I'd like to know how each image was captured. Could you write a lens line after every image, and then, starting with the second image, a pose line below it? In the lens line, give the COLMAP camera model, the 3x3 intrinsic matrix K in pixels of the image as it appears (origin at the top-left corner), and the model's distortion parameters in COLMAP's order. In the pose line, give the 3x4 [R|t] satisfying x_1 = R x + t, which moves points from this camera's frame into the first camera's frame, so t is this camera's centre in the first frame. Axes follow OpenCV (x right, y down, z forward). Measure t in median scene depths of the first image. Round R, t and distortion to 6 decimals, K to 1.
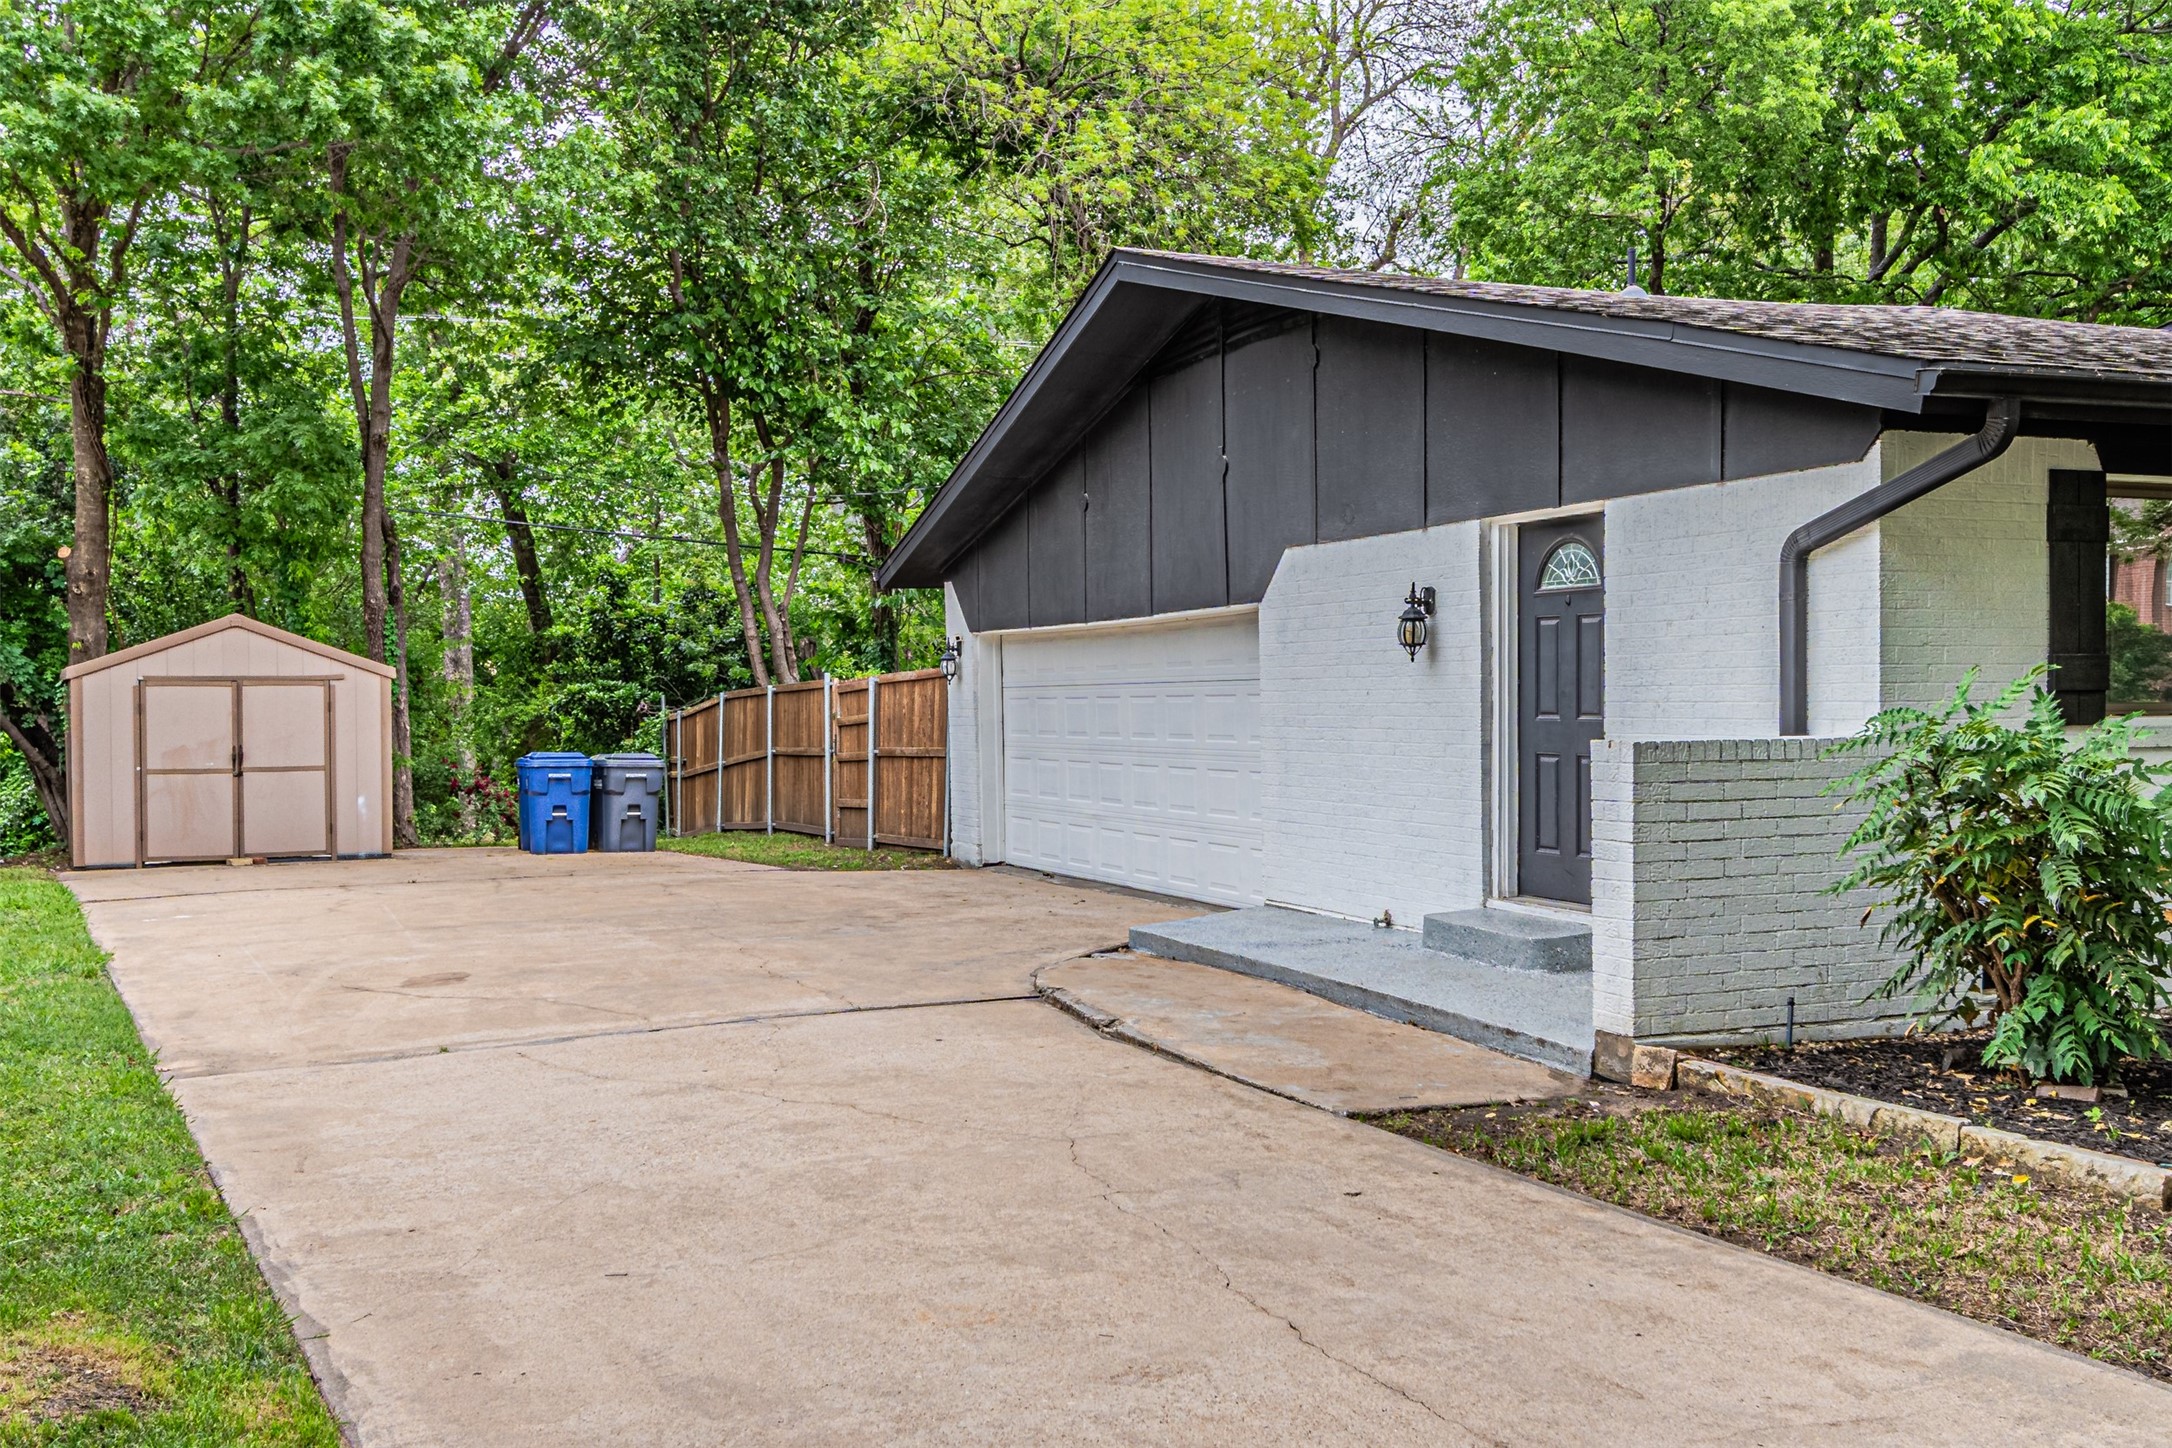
lens RADIAL K [[2020.6, 0, 1087.0], [0, 2020.6, 761.7], [0, 0, 1]] dist [0.013990, 0.015857]
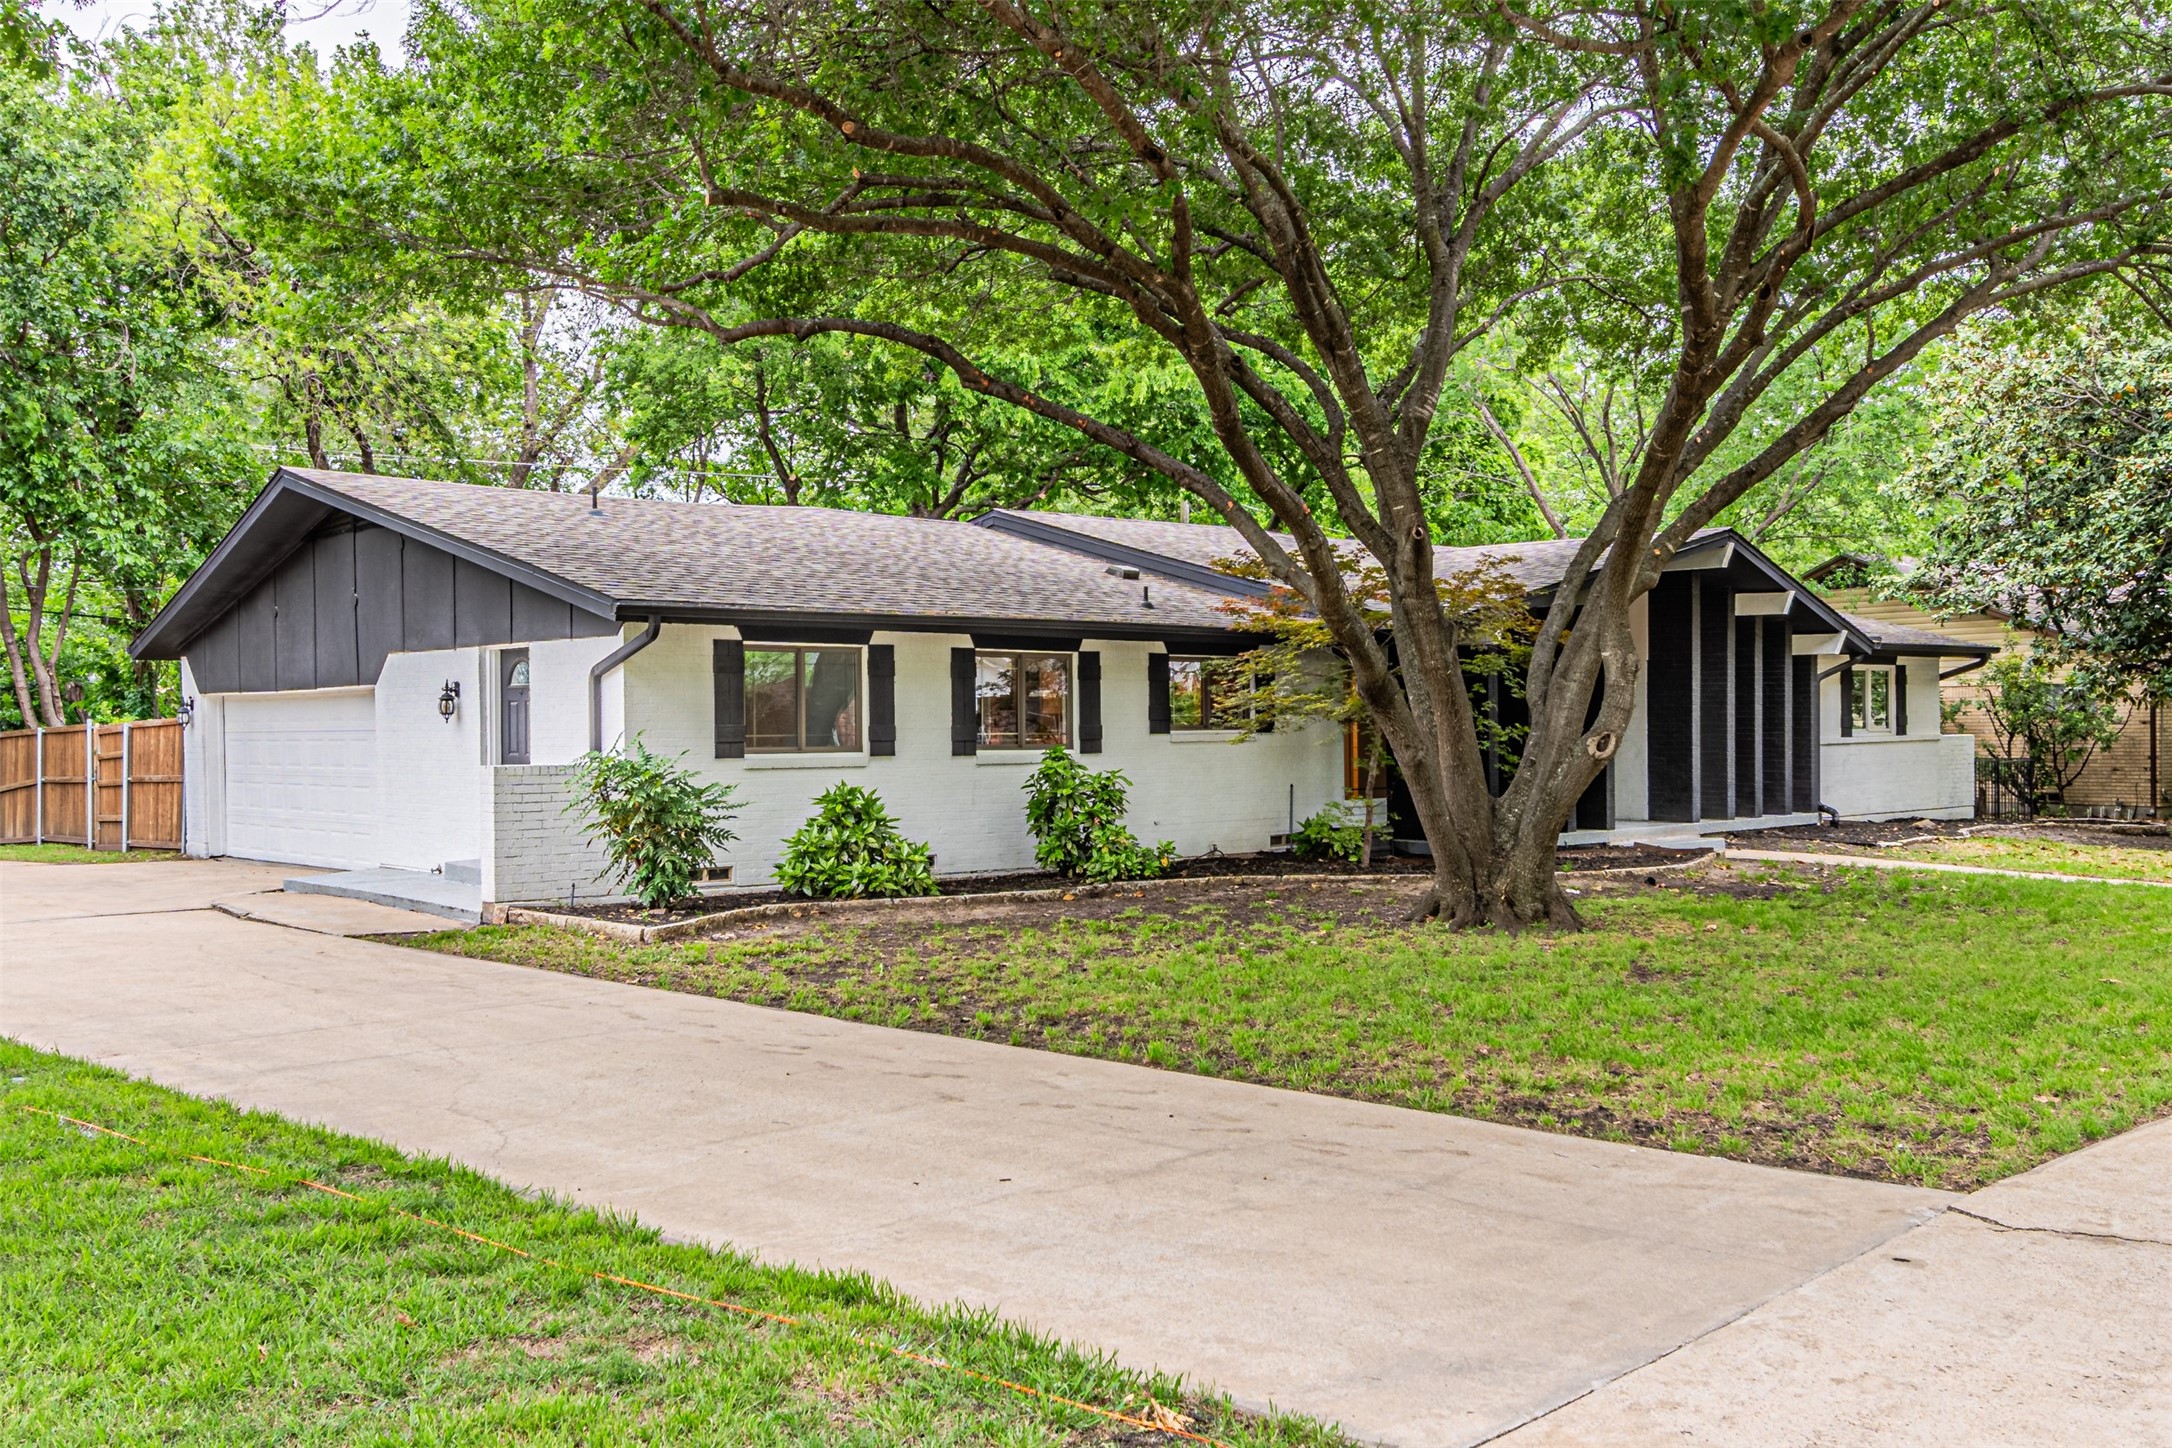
lens RADIAL K [[2020.6, 0, 1087.0], [0, 2020.6, 761.7], [0, 0, 1]] dist [0.013990, 0.015857]
pose [[0.947802, -0.002846, 0.318848, 0.078543], [0.007939, 0.999861, -0.014676, 0.009722], [-0.318762, 0.016441, 0.947692, -0.546406]]
